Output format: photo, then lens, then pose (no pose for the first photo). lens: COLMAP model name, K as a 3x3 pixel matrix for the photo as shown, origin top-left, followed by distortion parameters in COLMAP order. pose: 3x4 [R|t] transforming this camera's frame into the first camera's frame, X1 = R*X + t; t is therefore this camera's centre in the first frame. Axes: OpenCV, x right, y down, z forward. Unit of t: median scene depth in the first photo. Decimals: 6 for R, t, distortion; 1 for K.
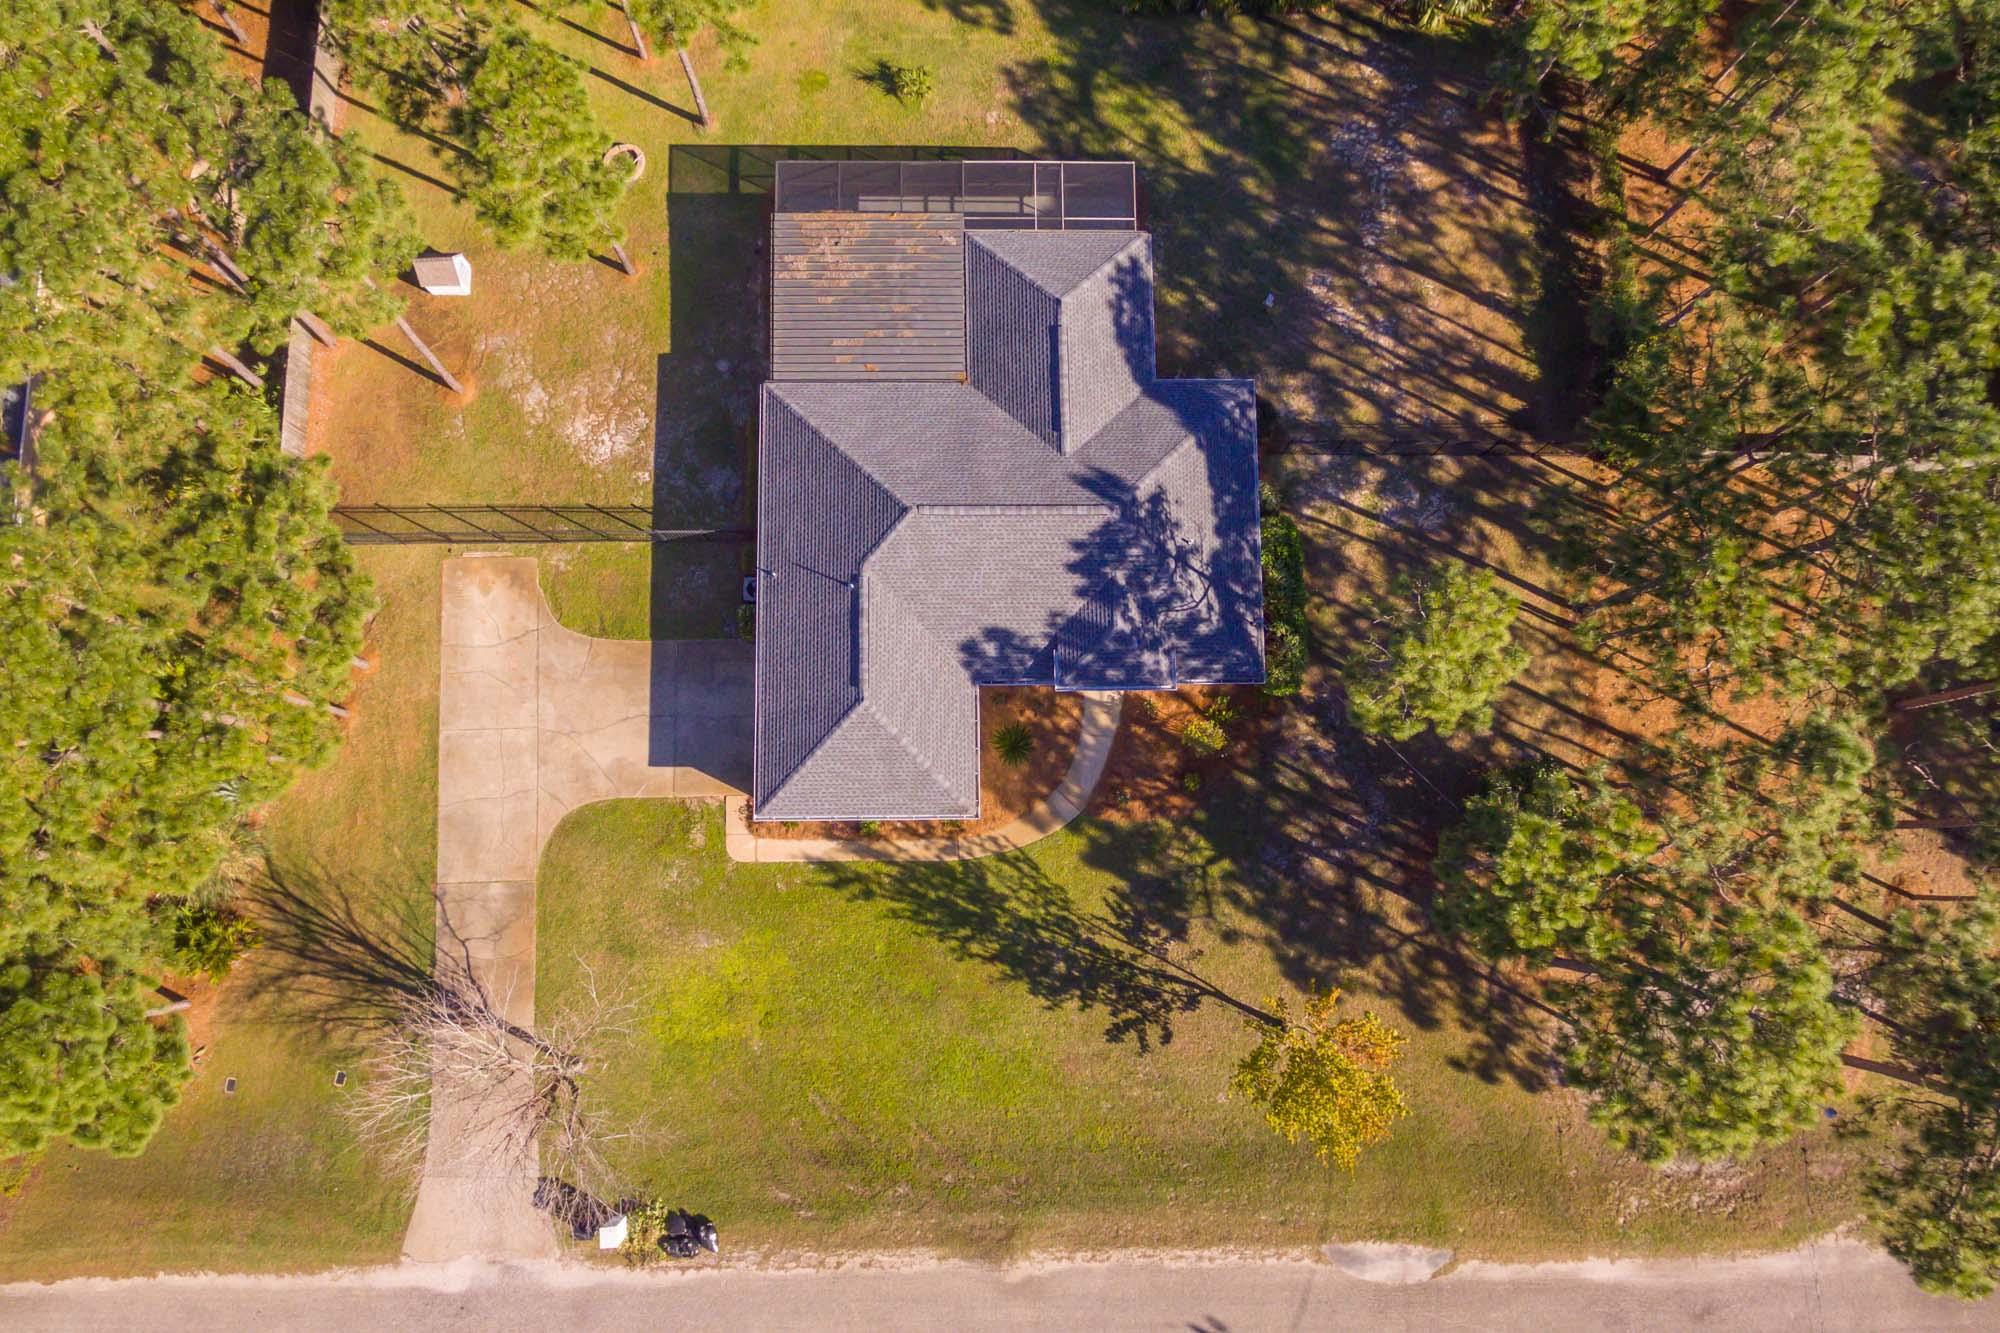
lens RADIAL K [[1277.7, 0, 995.4], [0, 1277.7, 681.3], [0, 0, 1]] dist [0.046580, -0.054634]
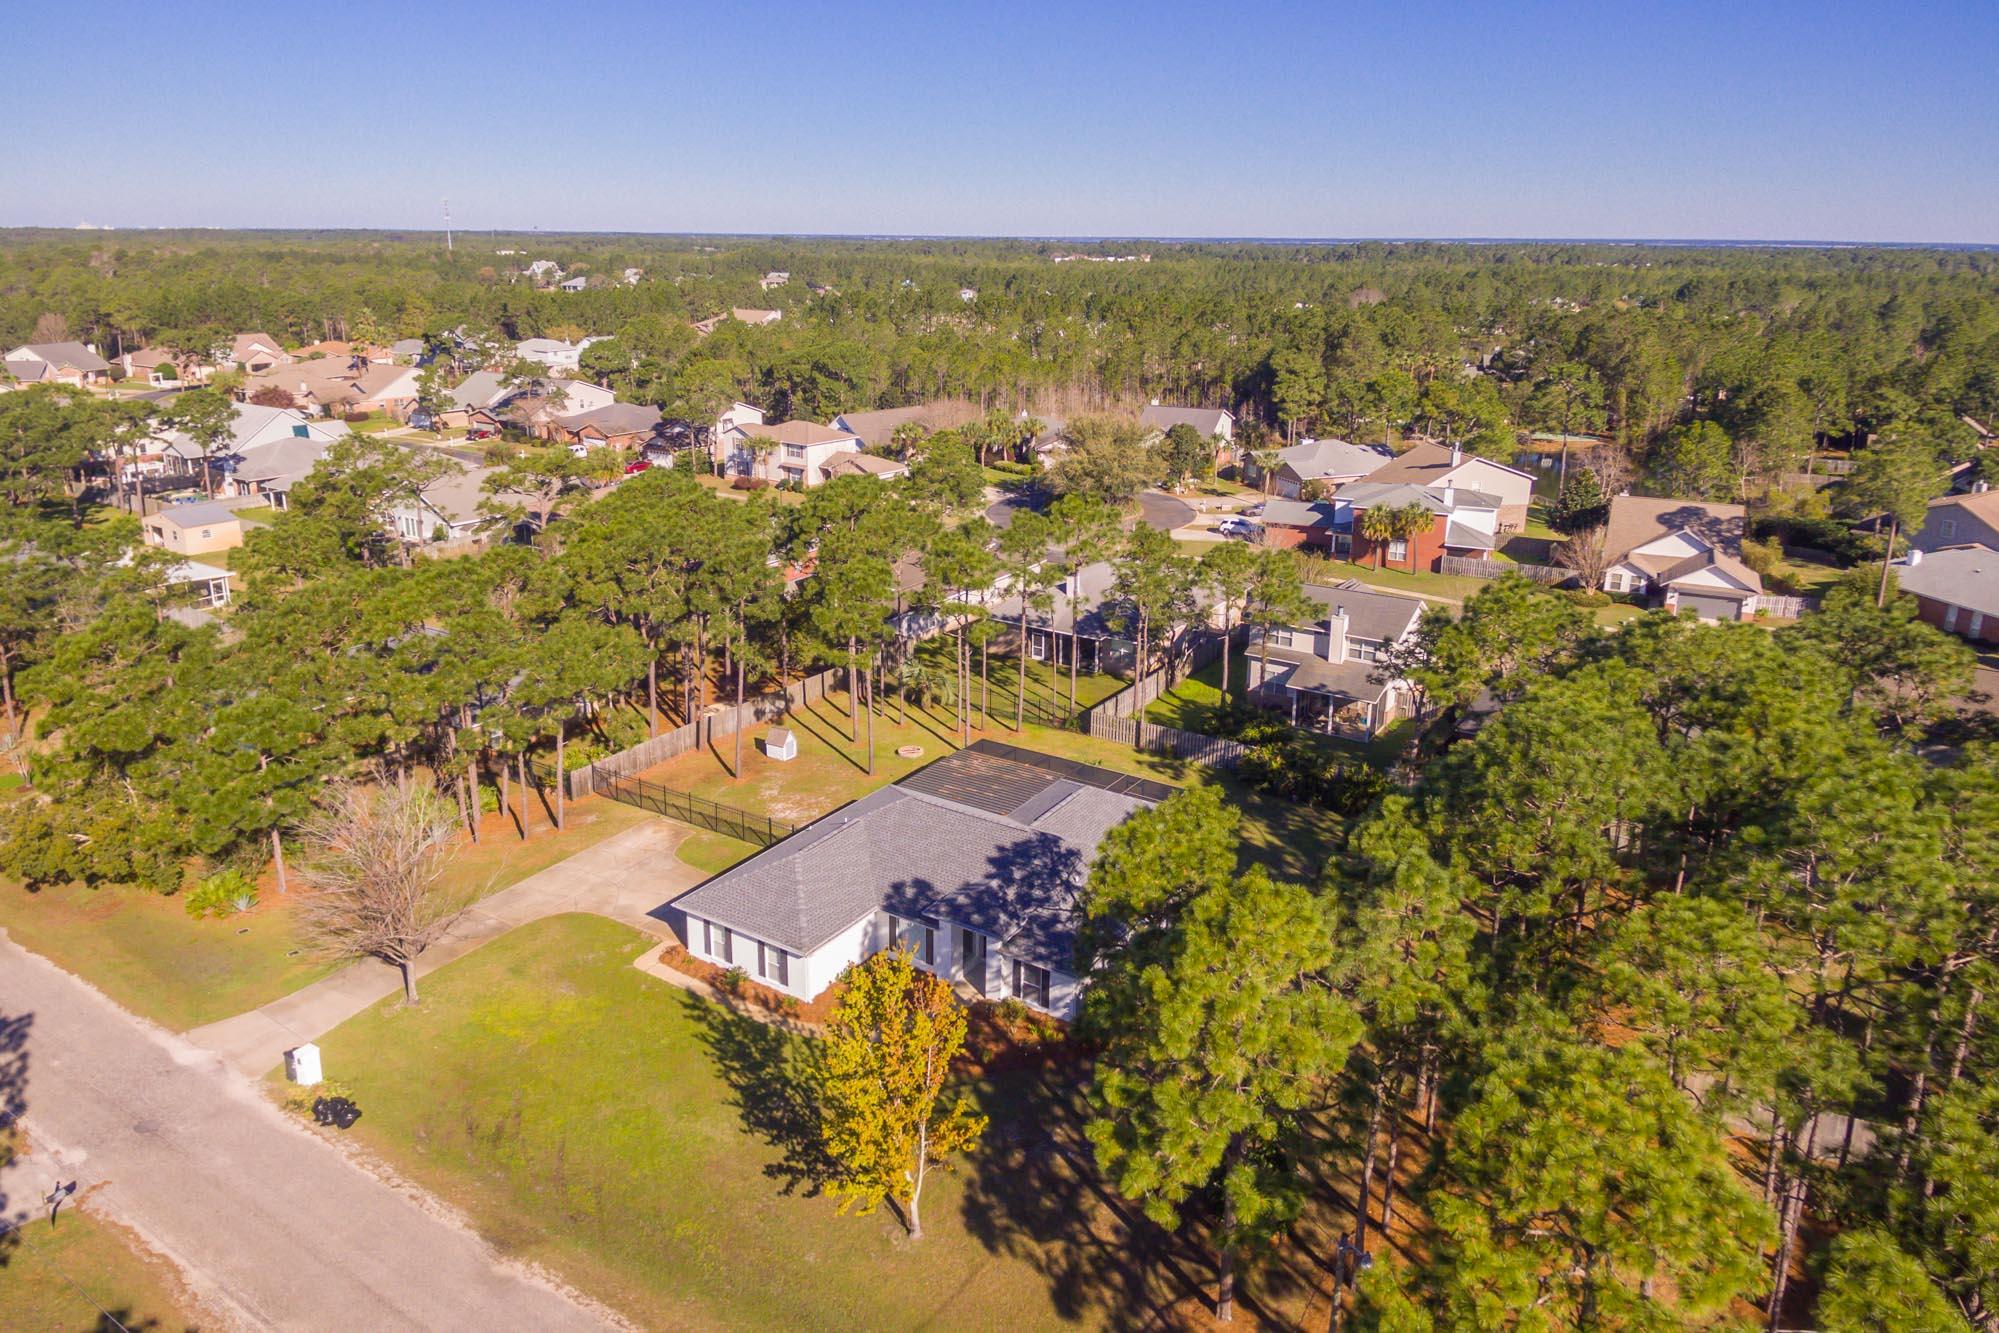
lens RADIAL K [[1294.7, 0, 994.8], [0, 1294.7, 599.7], [0, 0, 1]] dist [0.046878, -0.058789]
pose [[0.835414, 0.131018, -0.533776, 0.680866], [-0.543129, 0.345618, -0.765218, 0.771195], [0.084225, 0.929184, 0.359894, 0.267116]]
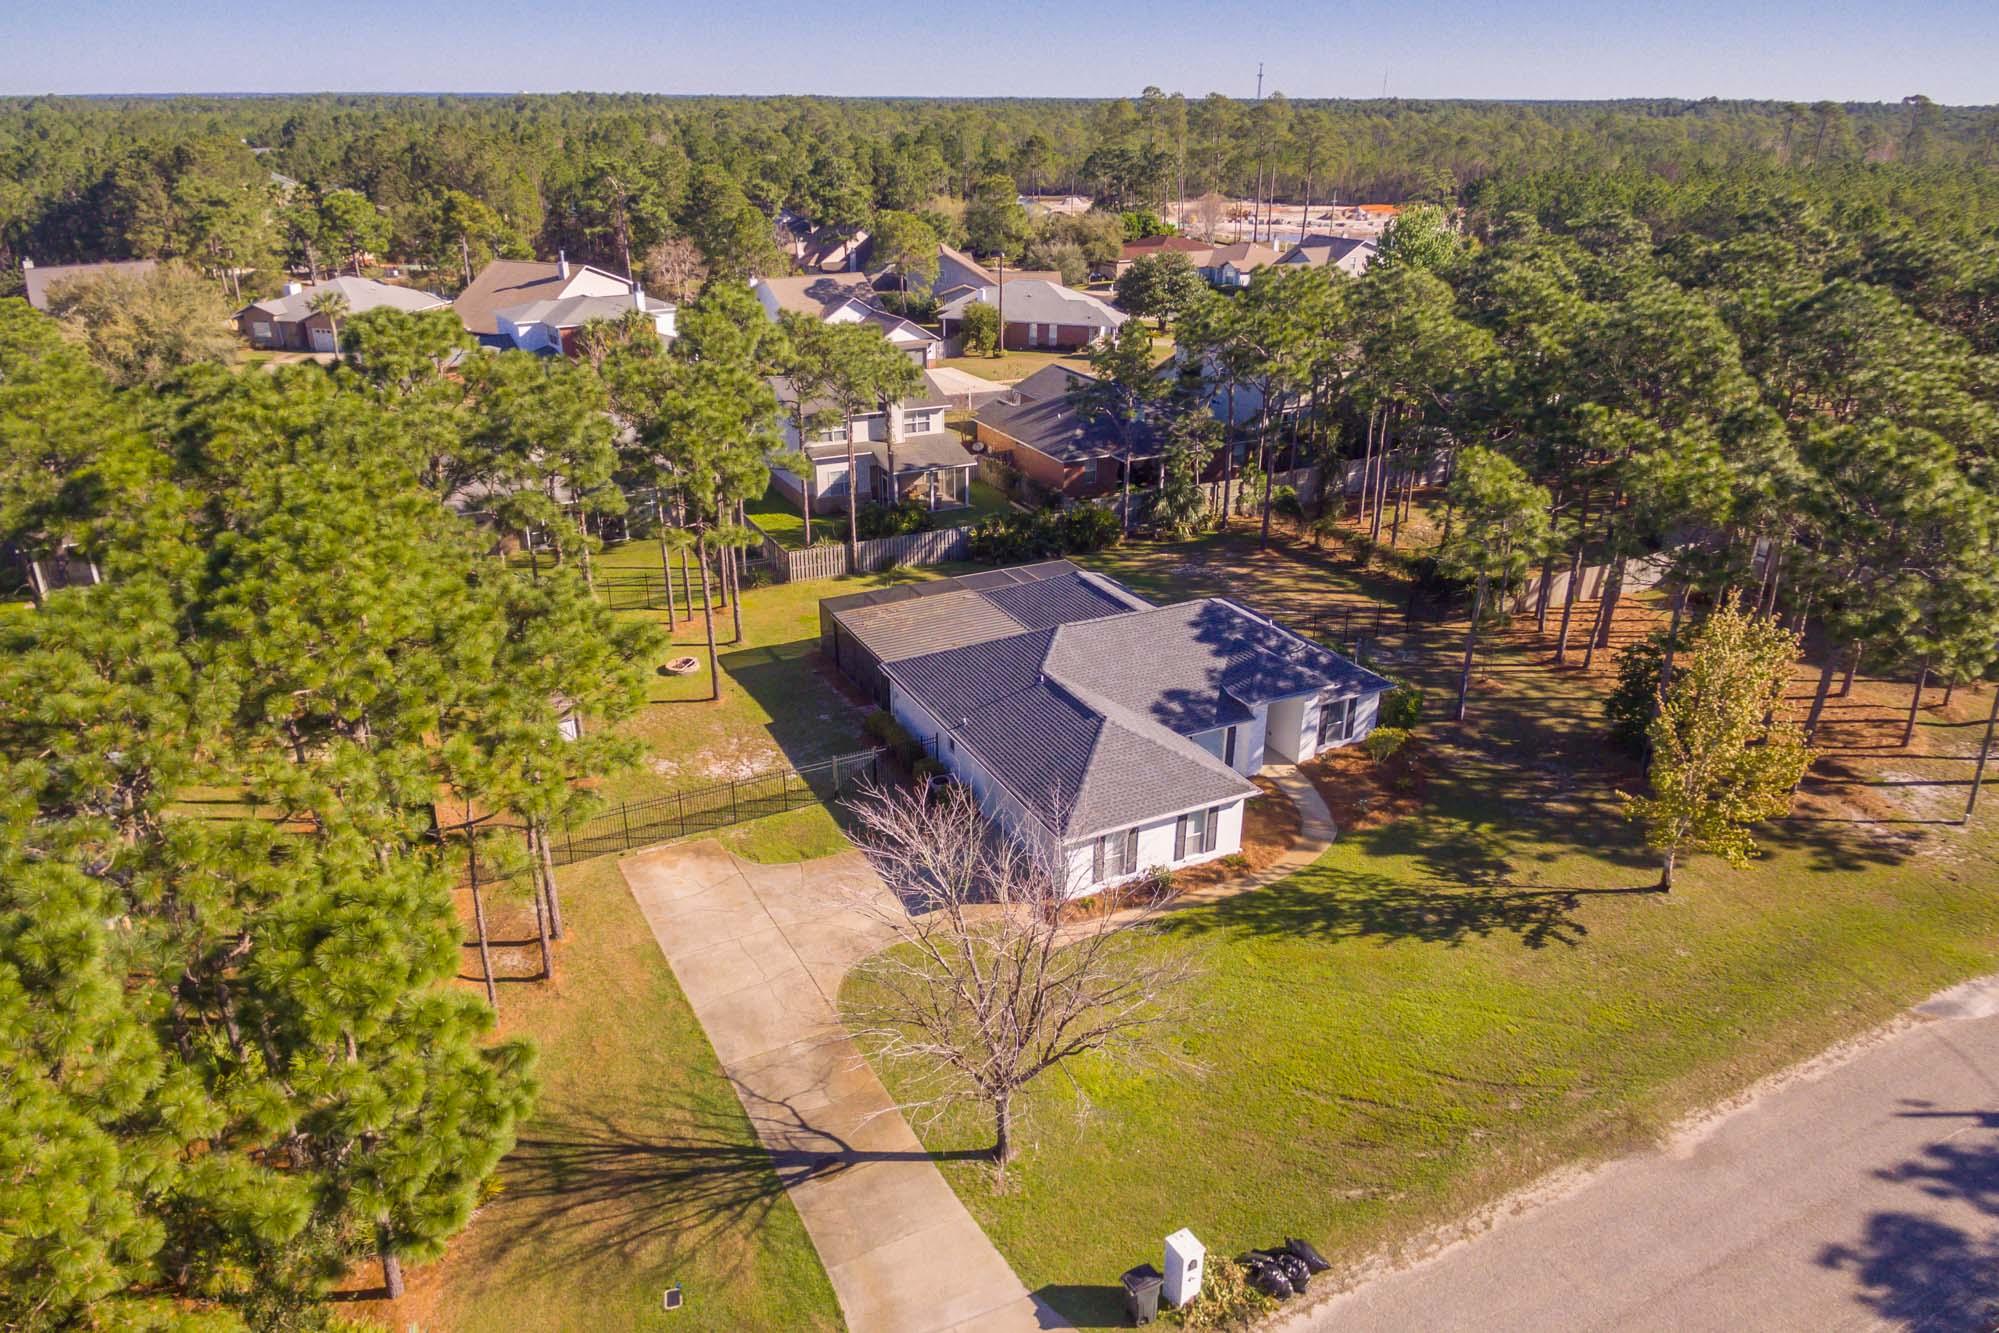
lens RADIAL K [[1295.3, 0, 994.8], [0, 1295.3, 668.8], [0, 0, 1]] dist [0.049544, -0.061340]
pose [[0.897985, -0.194940, 0.394489, -0.540615], [0.438125, 0.479346, -0.760443, 0.690405], [-0.040856, 0.855702, 0.515854, 0.395299]]
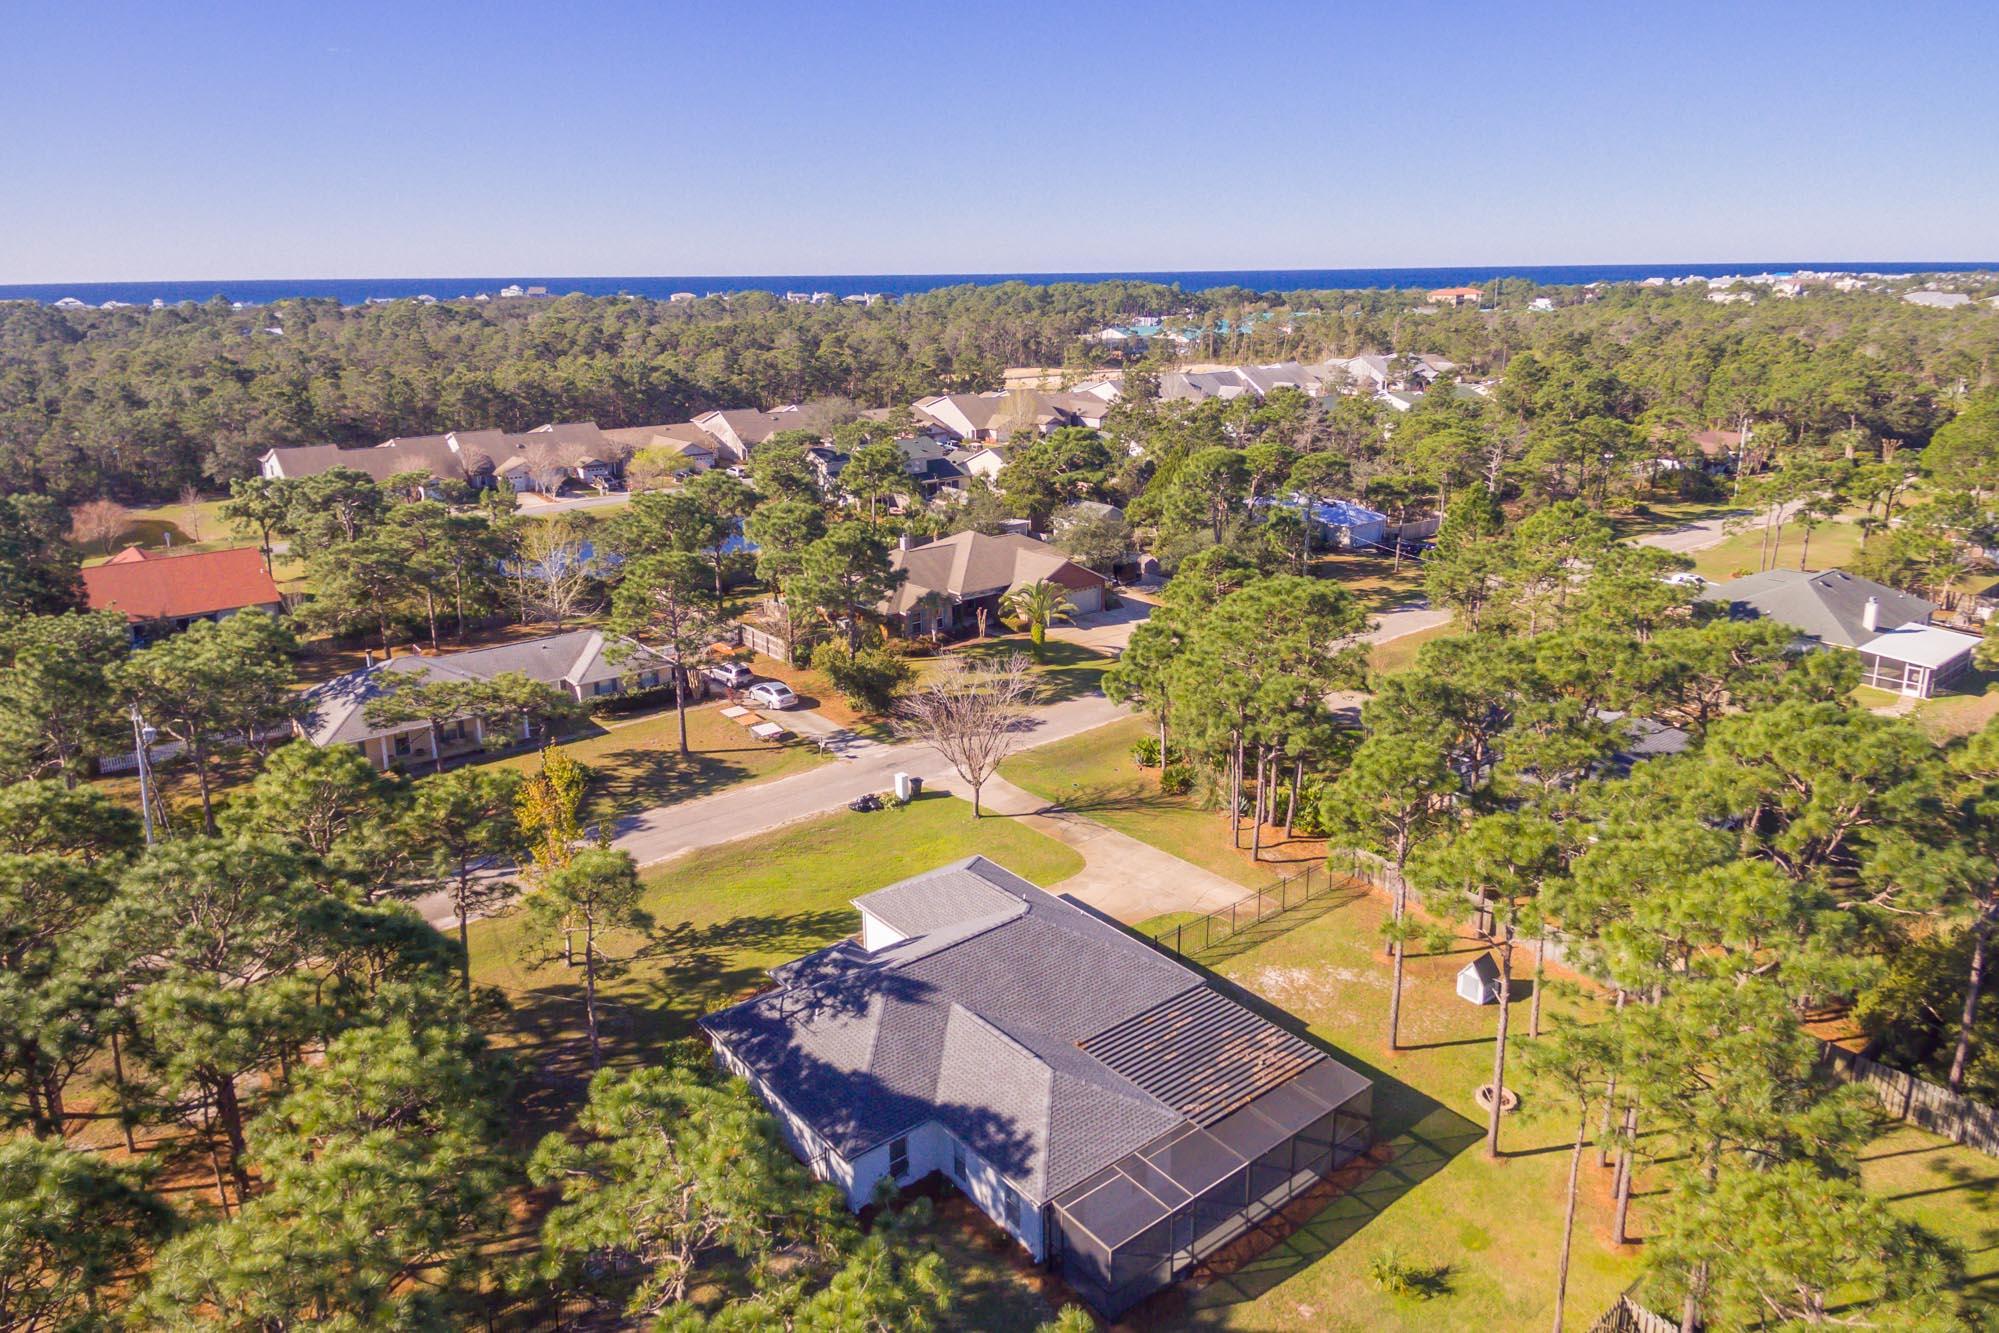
lens RADIAL K [[1290.1, 0, 972.6], [0, 1290.1, 529.5], [0, 0, 1]] dist [0.038831, -0.047212]
pose [[-0.796586, 0.099584, -0.596266, 0.638816], [-0.600796, -0.021026, 0.799126, -1.027547], [0.067043, 0.994807, 0.076579, 0.475635]]
